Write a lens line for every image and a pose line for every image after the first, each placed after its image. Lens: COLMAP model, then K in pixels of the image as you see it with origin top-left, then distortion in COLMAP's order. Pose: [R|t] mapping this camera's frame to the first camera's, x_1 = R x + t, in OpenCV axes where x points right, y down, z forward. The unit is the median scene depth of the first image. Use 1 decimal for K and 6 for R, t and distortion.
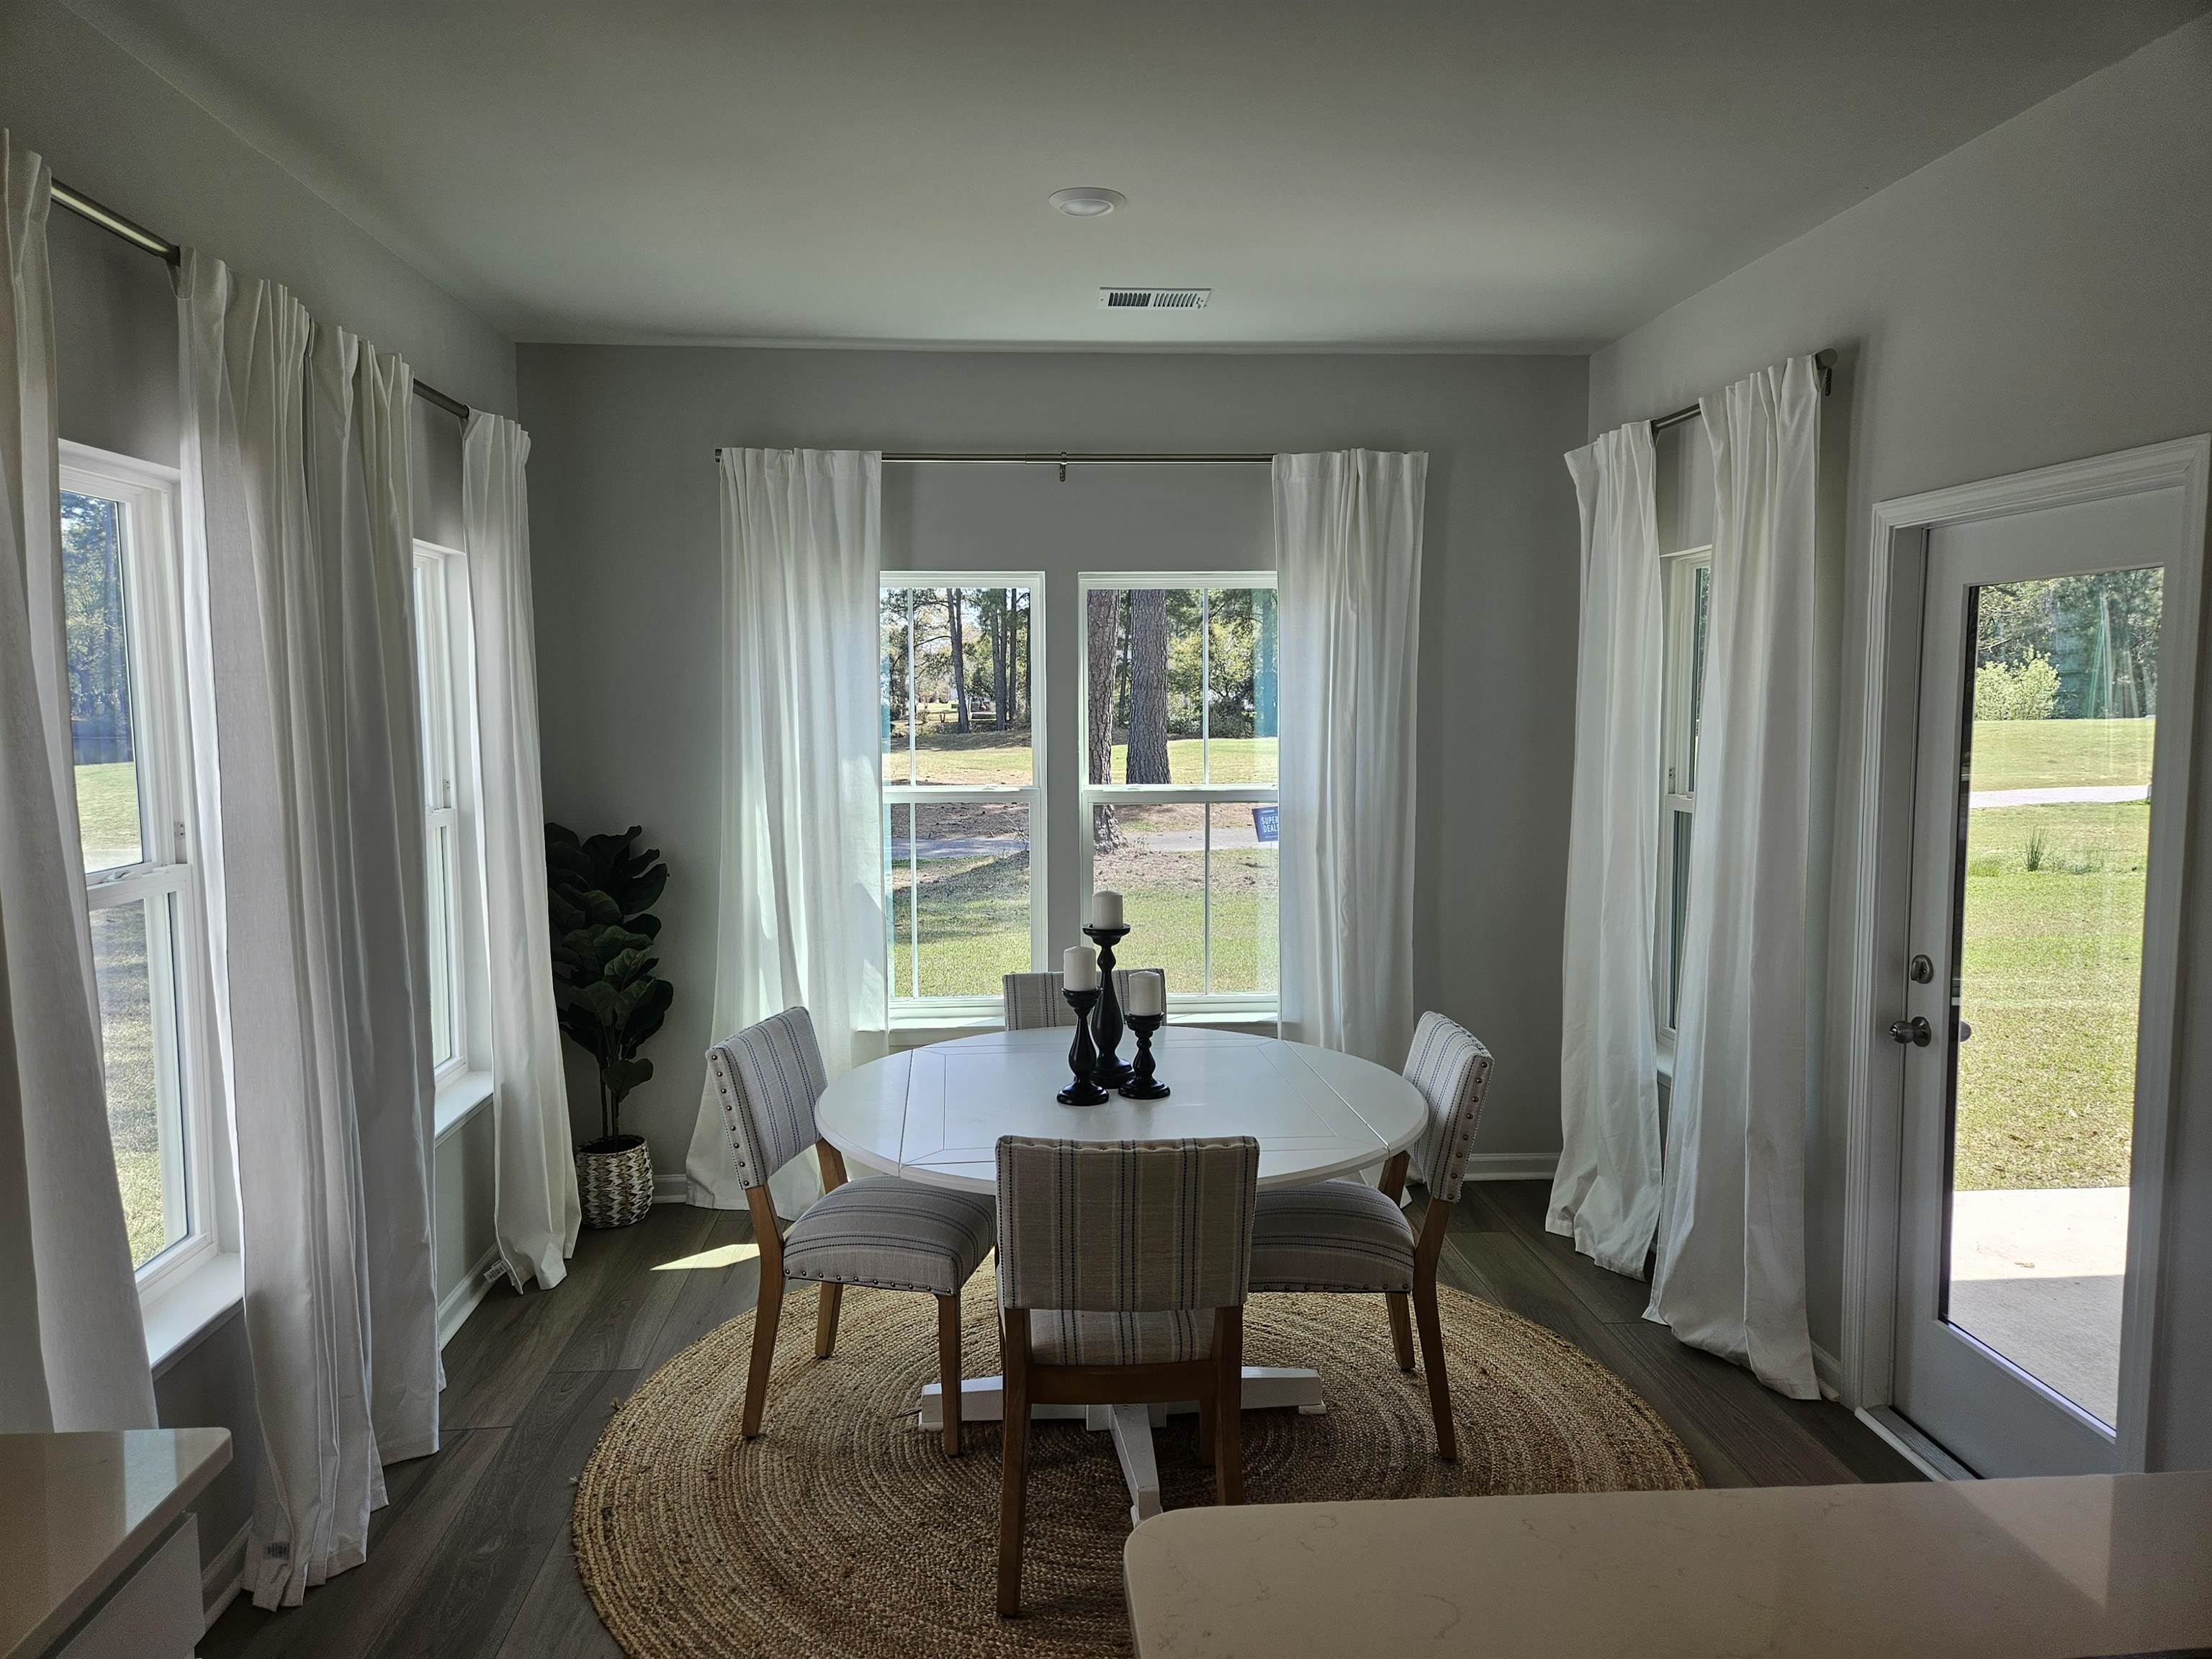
lens RADIAL K [[1484.3, 0, 1099.4], [0, 1484.3, 834.0], [0, 0, 1]] dist [0.072371, -0.059429]
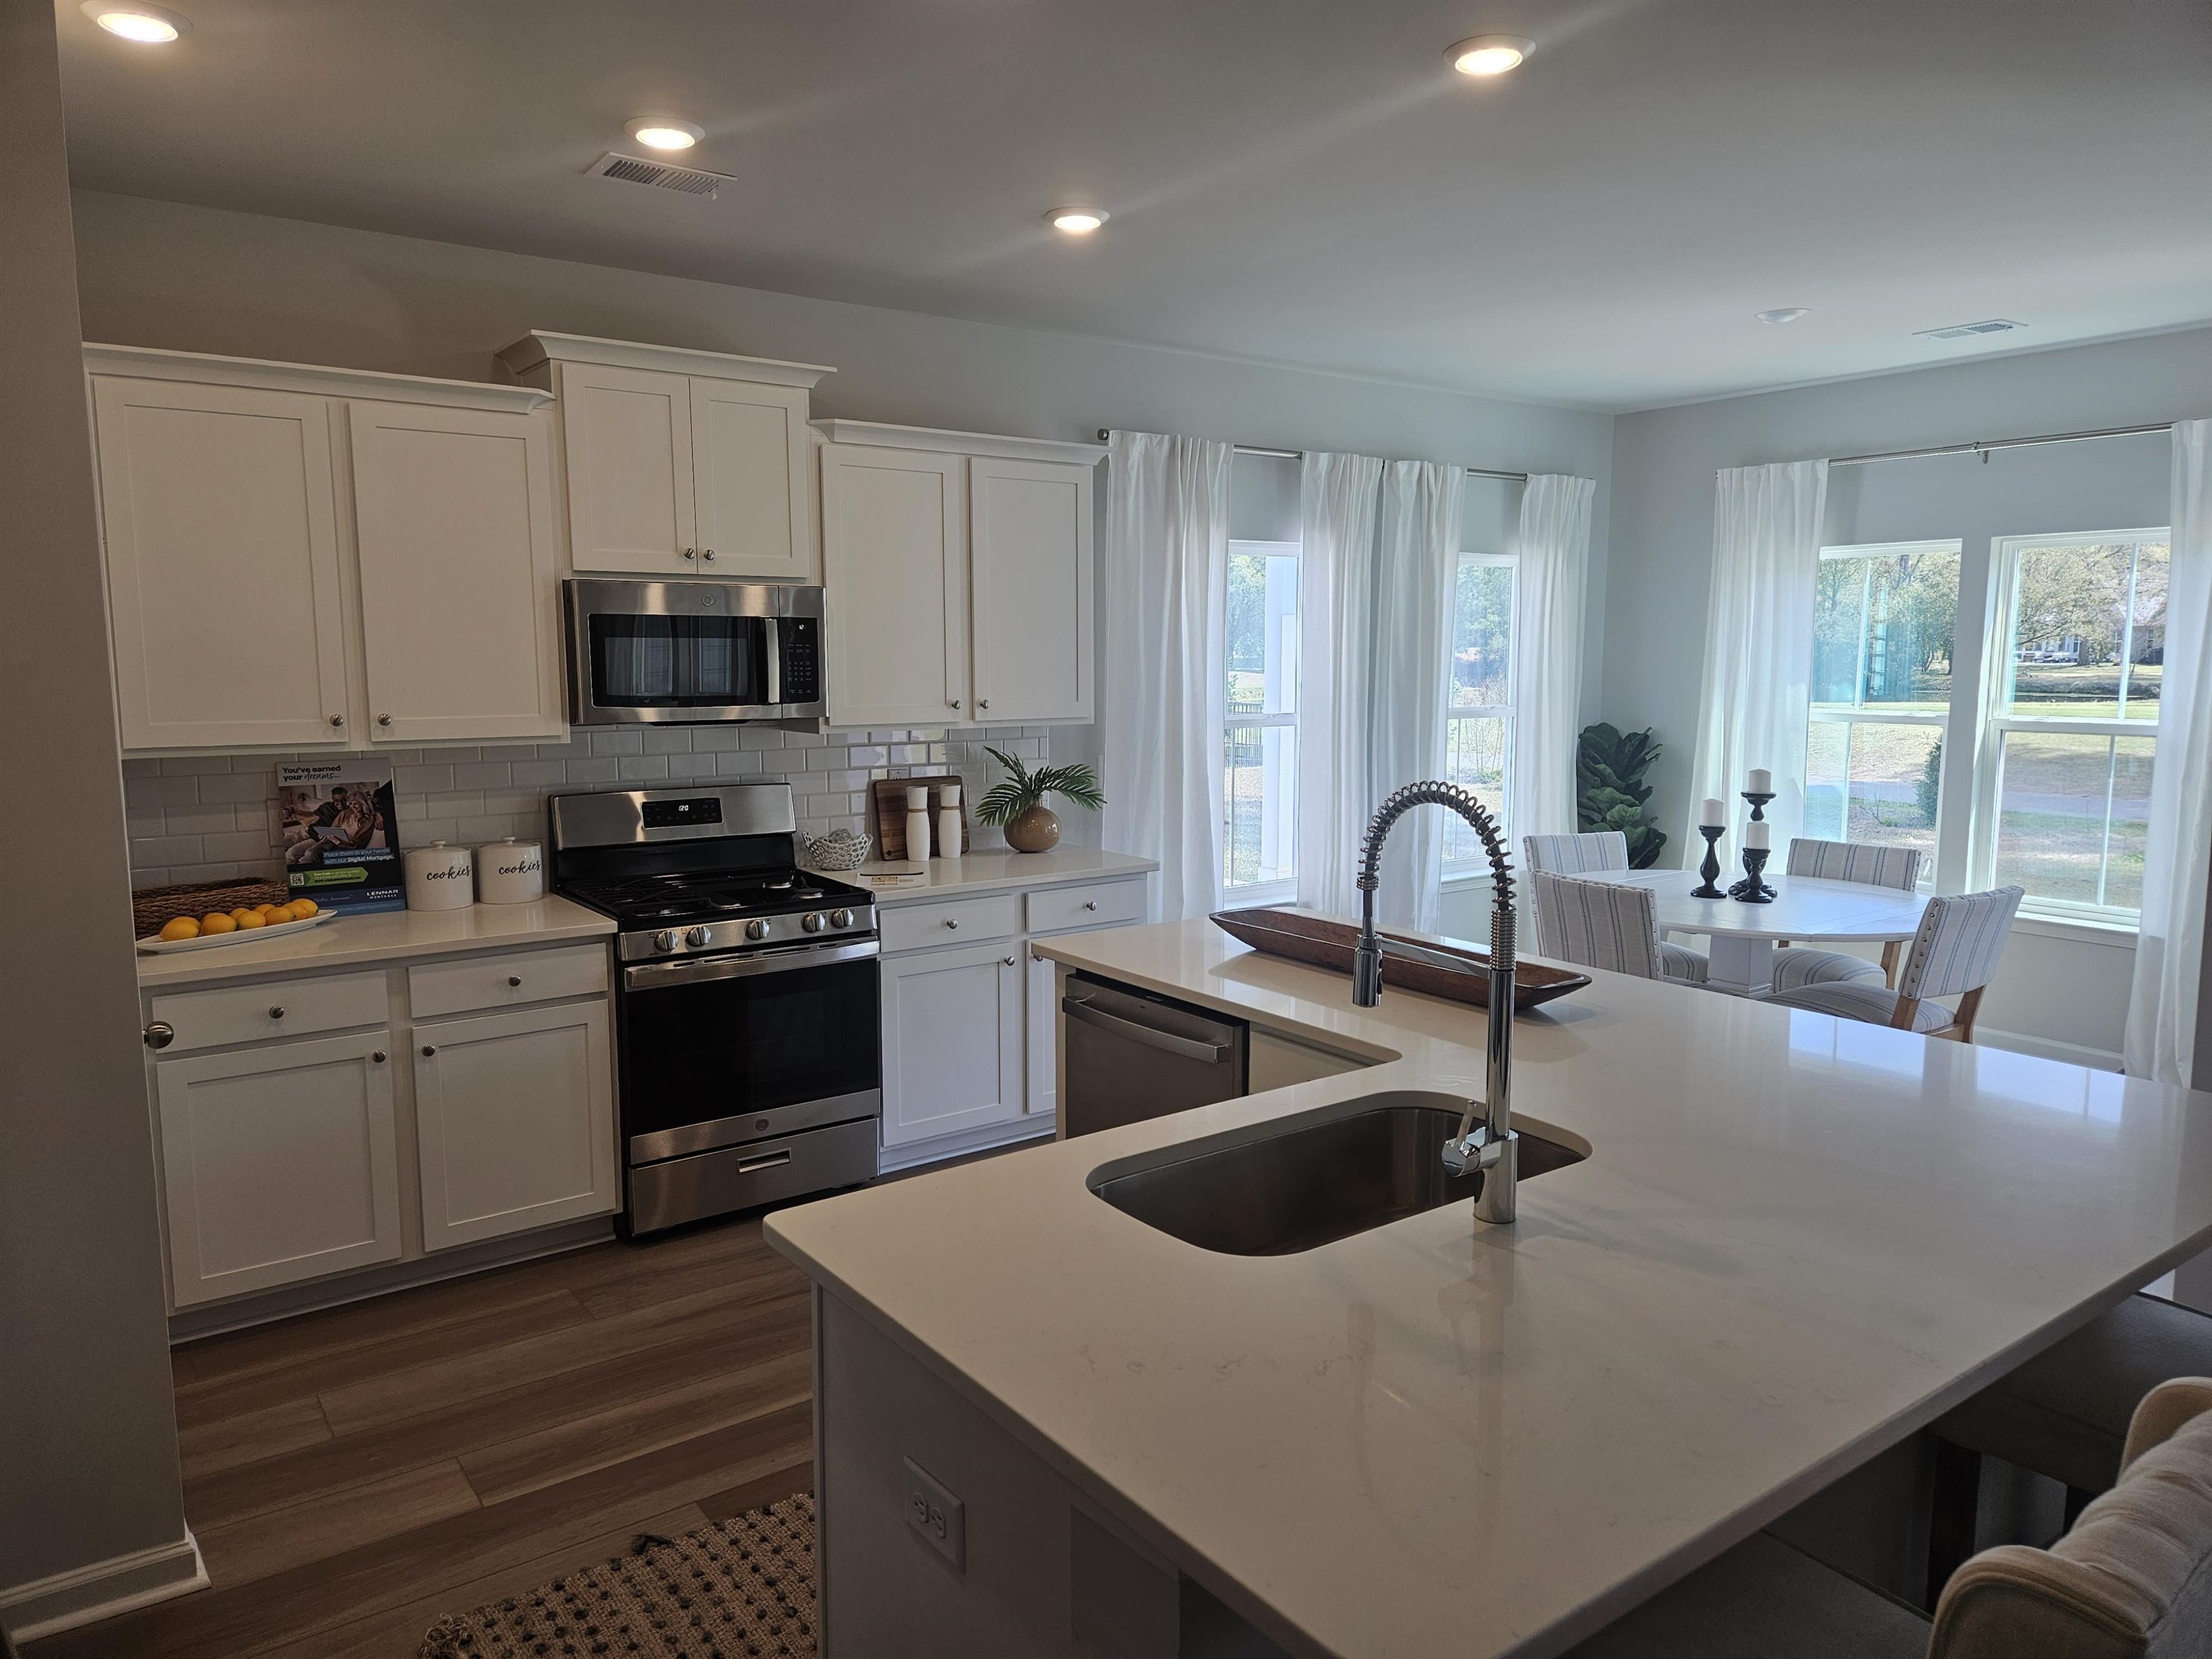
lens RADIAL K [[1484.3, 0, 1108.4], [0, 1484.3, 832.9], [0, 0, 1]] dist [0.072371, -0.059429]
pose [[0.528325, 0.110457, -0.841826, 0.700835], [-0.084538, 0.993418, 0.077292, 0.030725], [0.844823, 0.030331, 0.534186, -0.272468]]
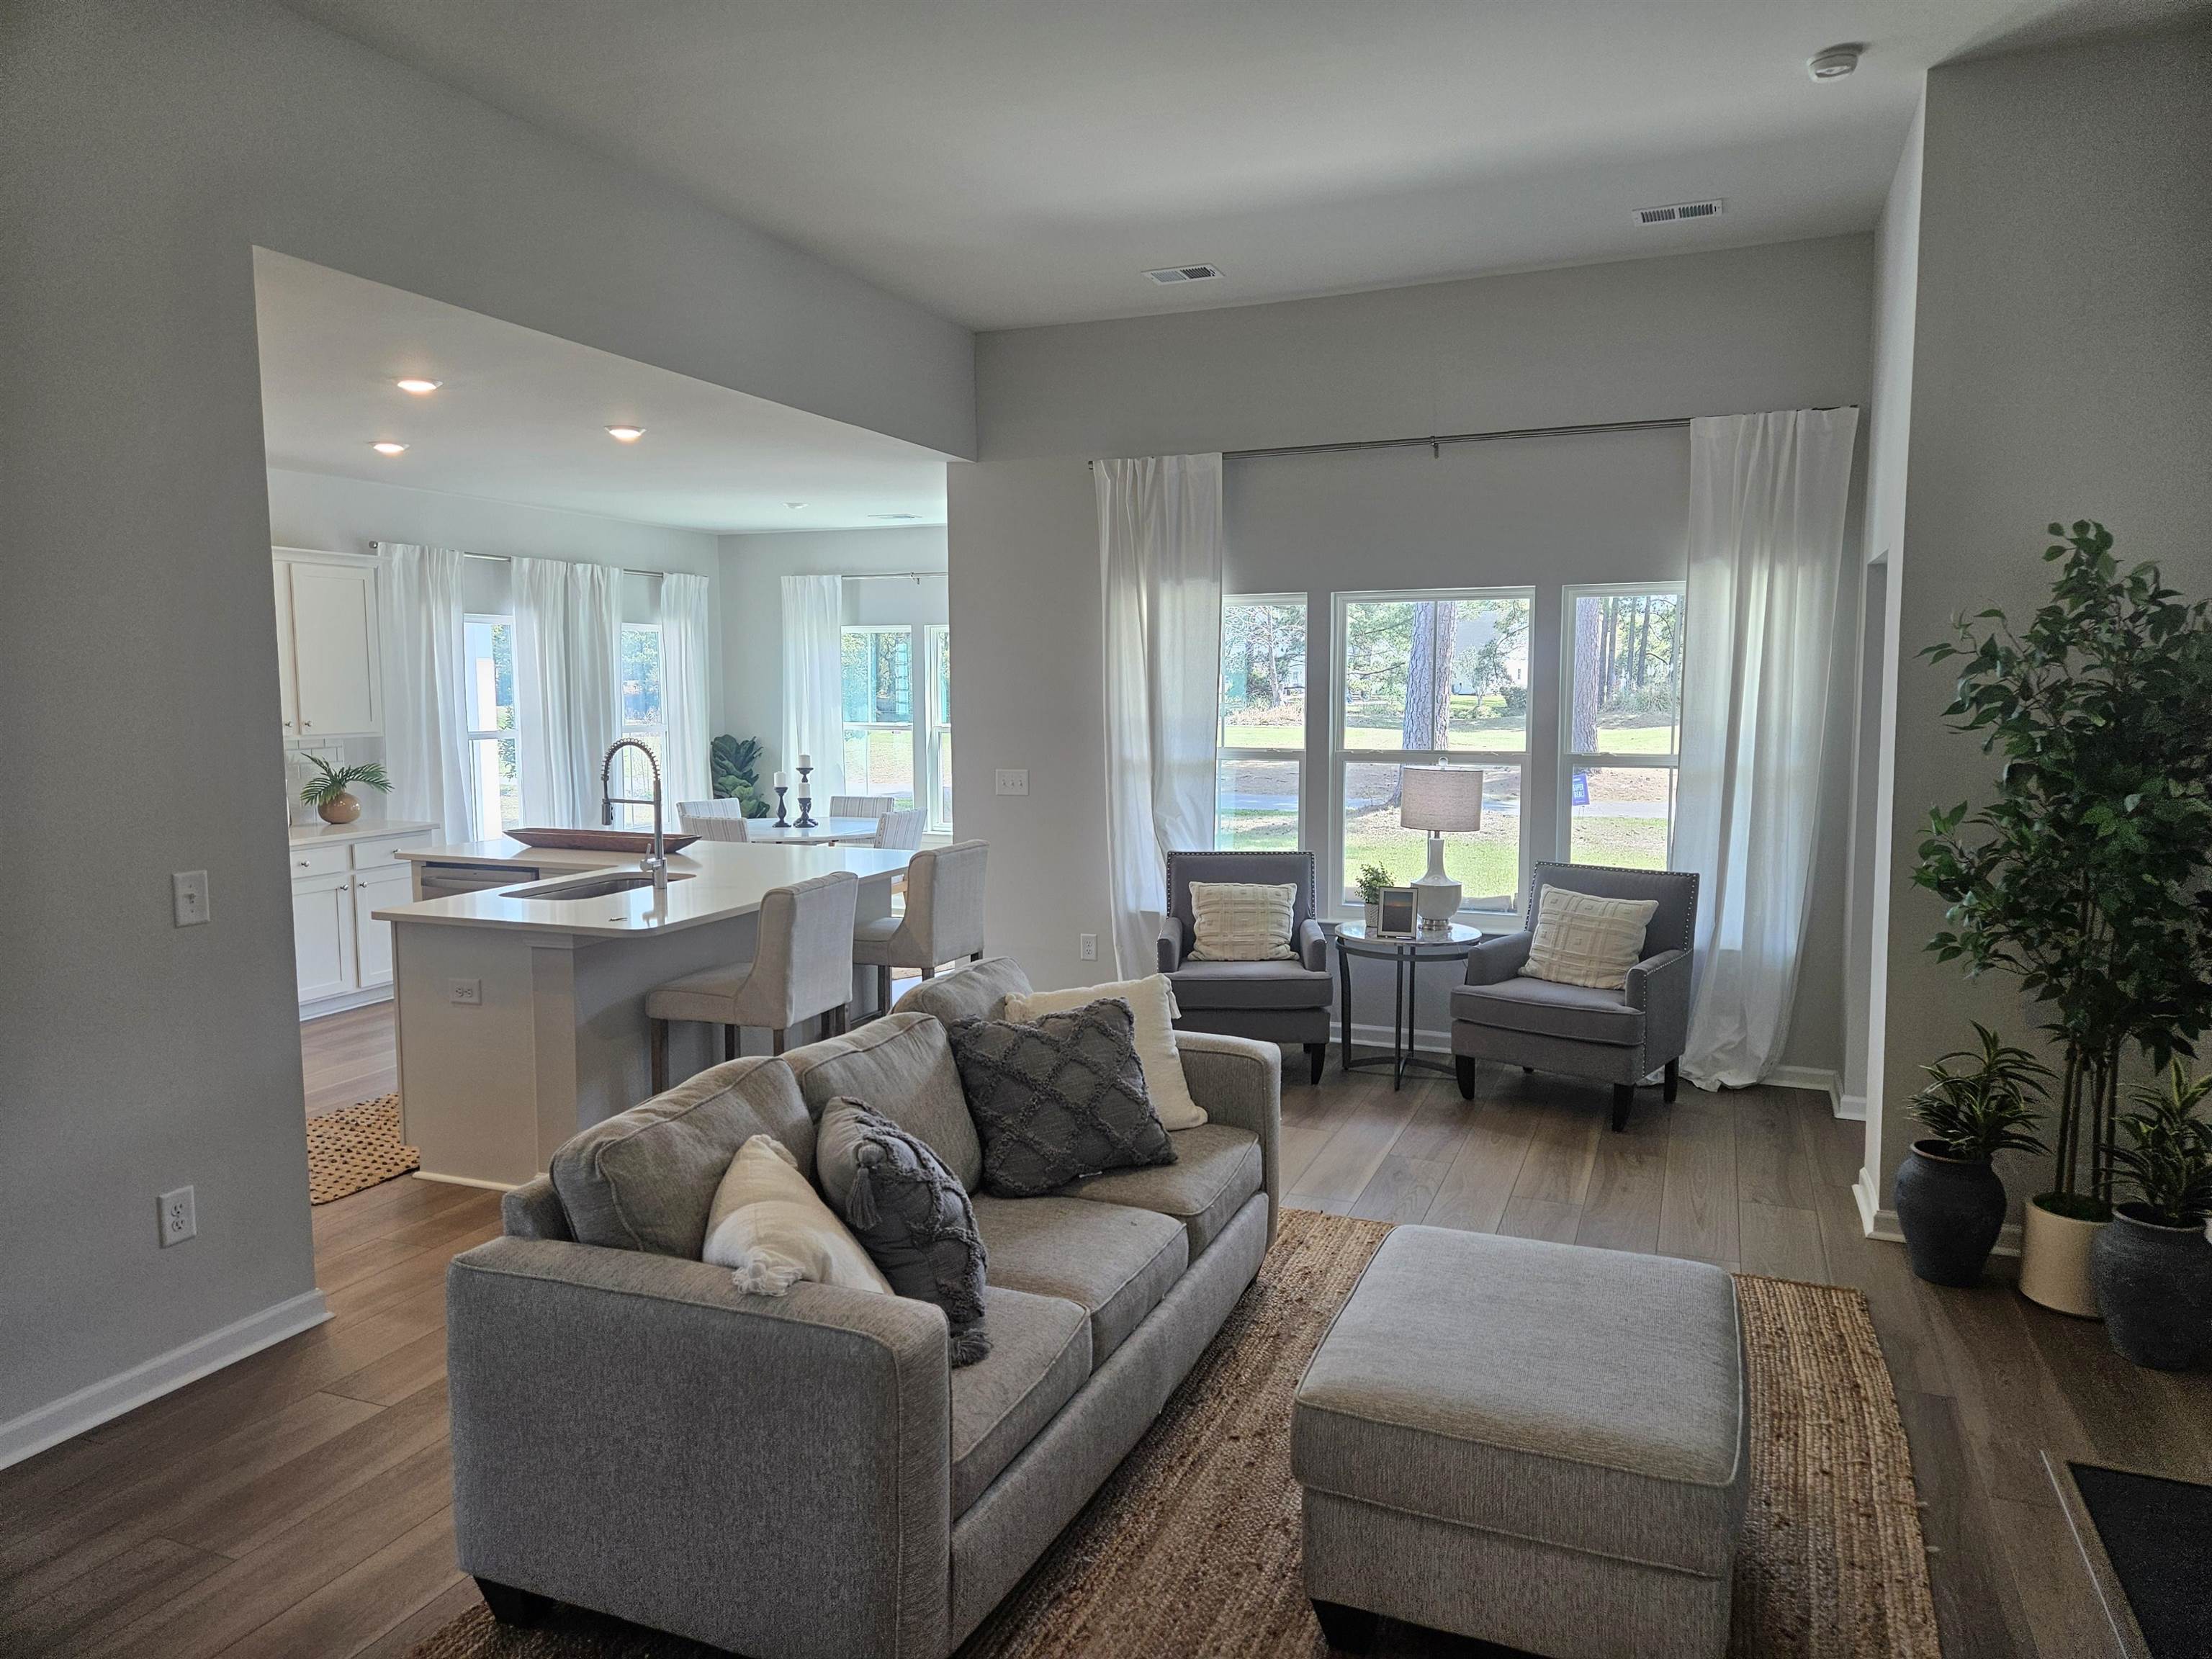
lens RADIAL K [[1484.3, 0, 1102.9], [0, 1484.3, 820.9], [0, 0, 1]] dist [0.072371, -0.059429]
pose [[0.890642, 0.045228, -0.452450, 1.272595], [-0.044847, 0.998927, 0.011575, 0.077524], [0.452488, 0.009982, 0.891714, -0.860946]]
